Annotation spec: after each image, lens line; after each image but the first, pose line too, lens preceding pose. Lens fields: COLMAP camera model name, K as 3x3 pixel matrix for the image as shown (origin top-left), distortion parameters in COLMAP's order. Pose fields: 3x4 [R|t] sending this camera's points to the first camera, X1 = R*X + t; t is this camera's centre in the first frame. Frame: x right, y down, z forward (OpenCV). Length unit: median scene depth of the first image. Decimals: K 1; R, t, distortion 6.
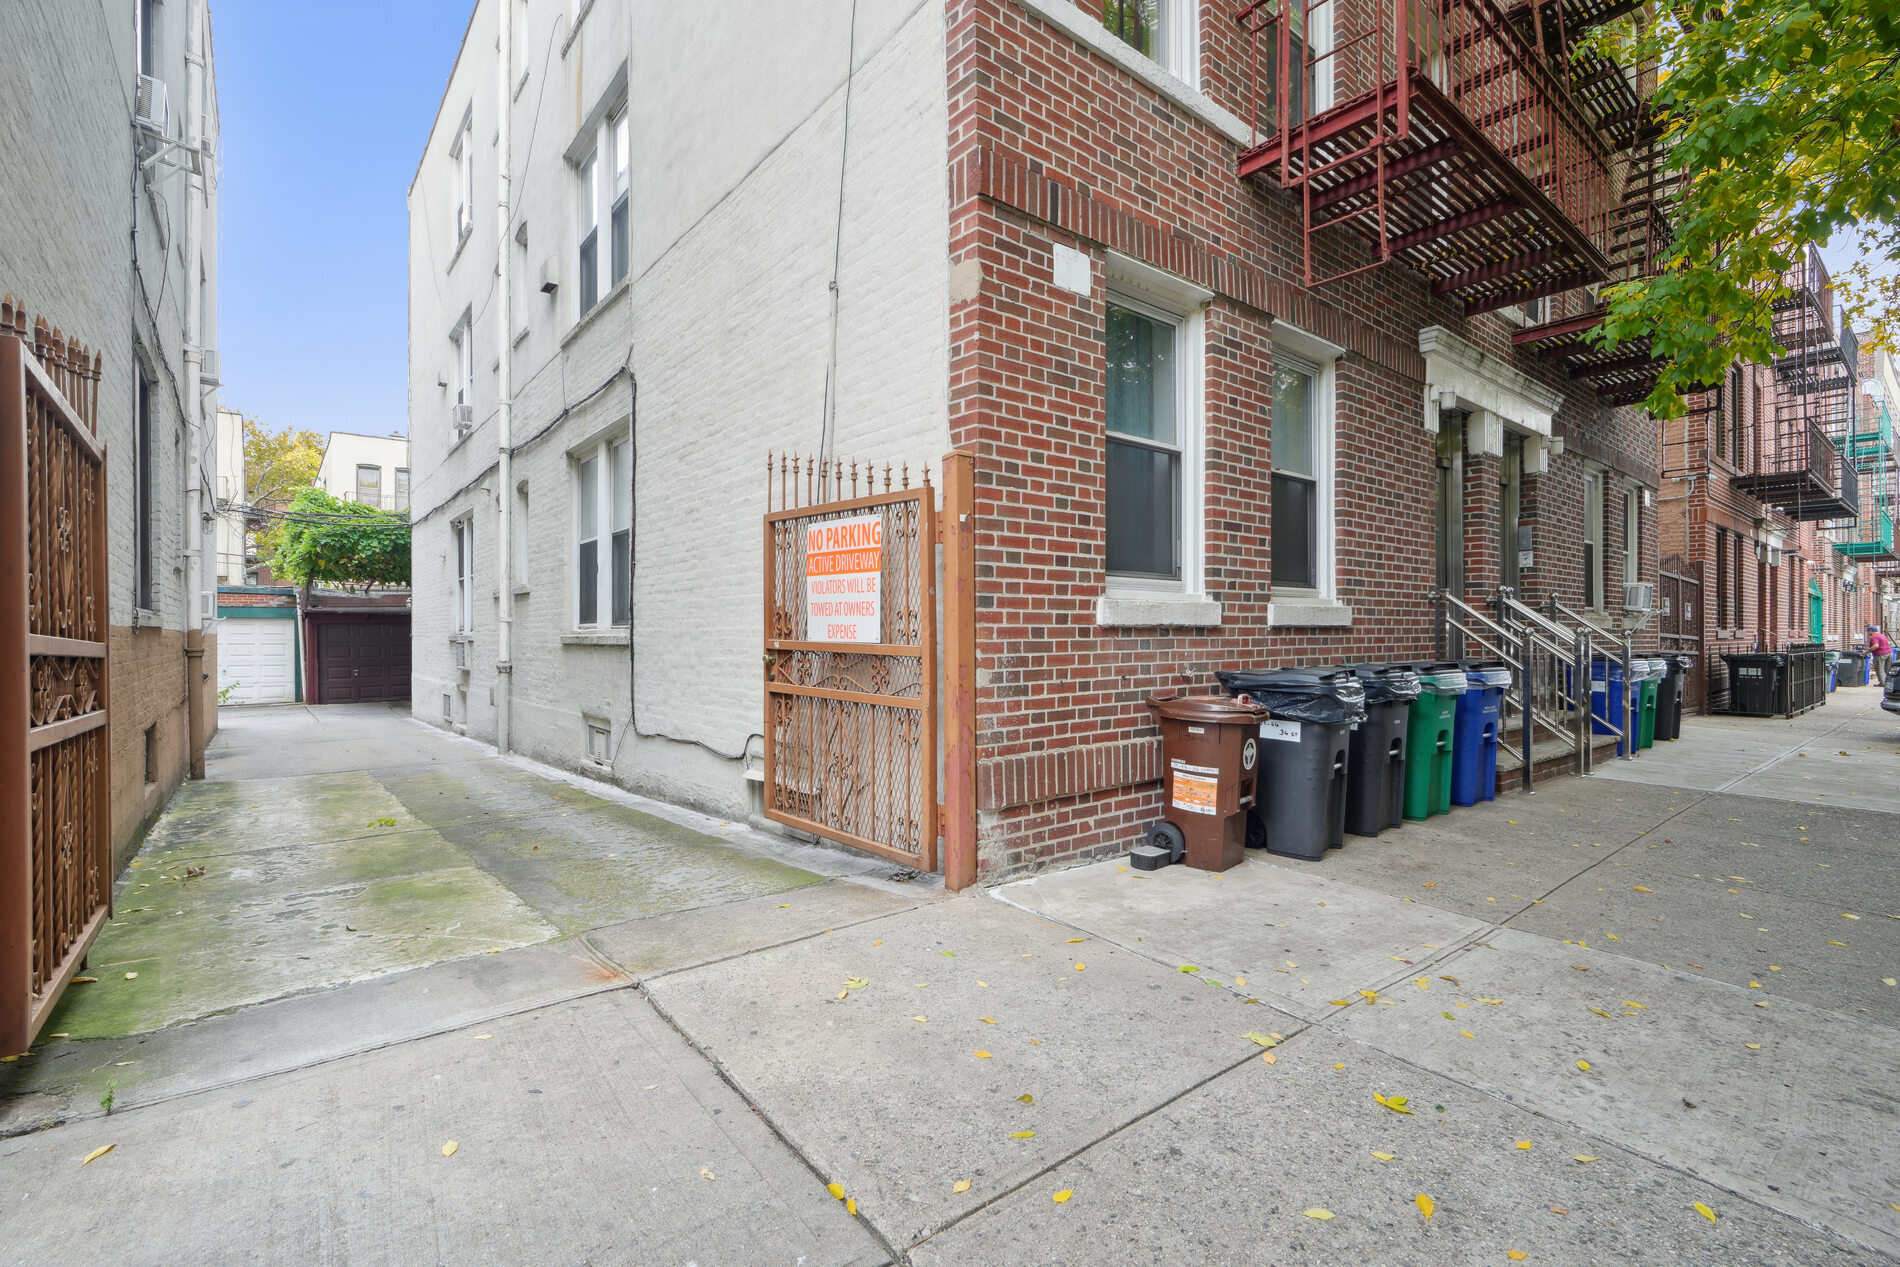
lens RADIAL K [[849.4, 0, 956.7], [0, 849.4, 631.9], [0, 0, 1]] dist [-0.001660, 0.003369]
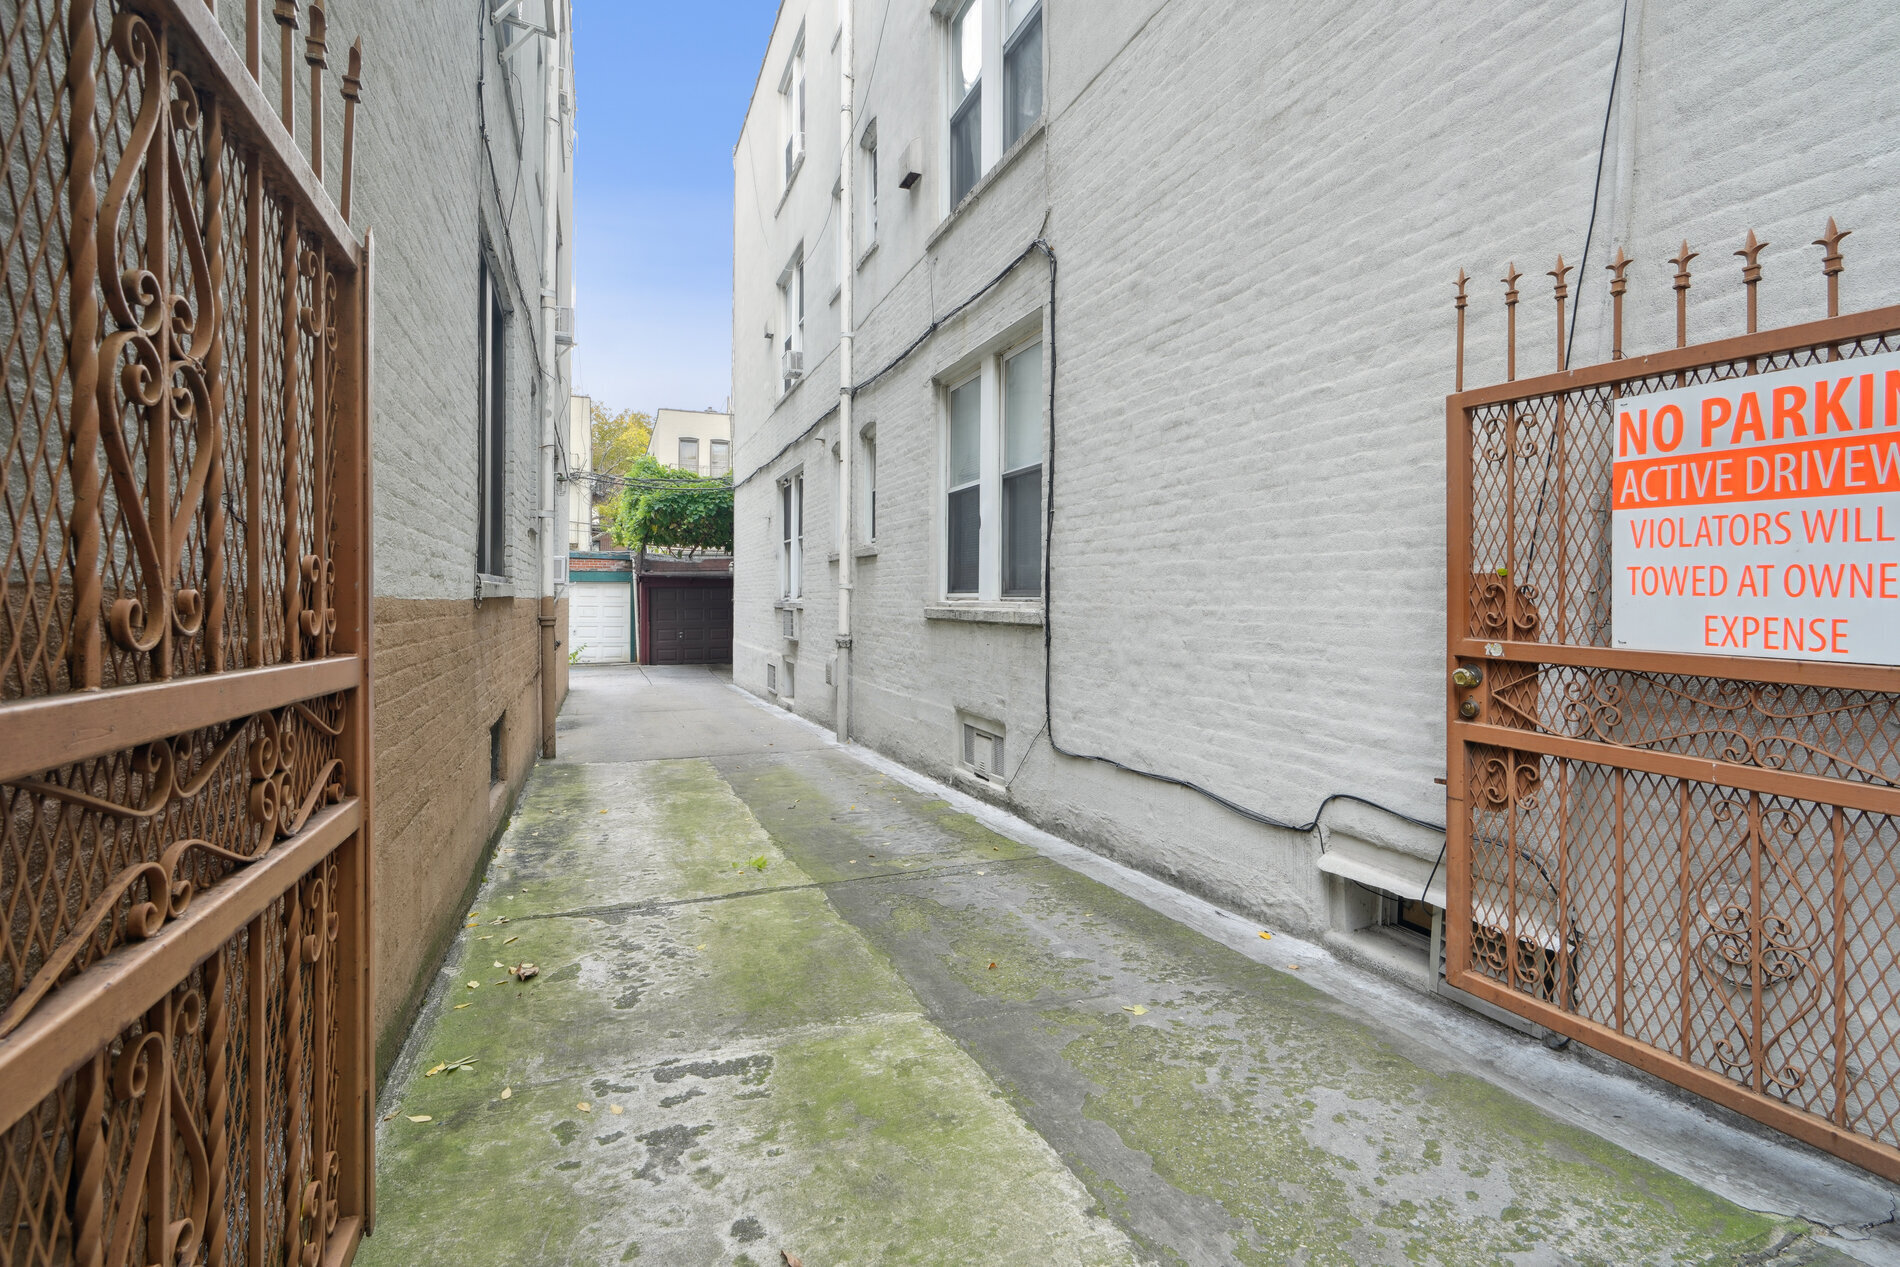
lens RADIAL K [[849.4, 0, 971.9], [0, 849.4, 593.1], [0, 0, 1]] dist [-0.001660, 0.003369]
pose [[0.962637, 0.006637, -0.270713, -0.276011], [-0.007316, 0.999972, -0.001499, -0.011370], [0.270696, 0.003424, 0.962659, 0.321647]]
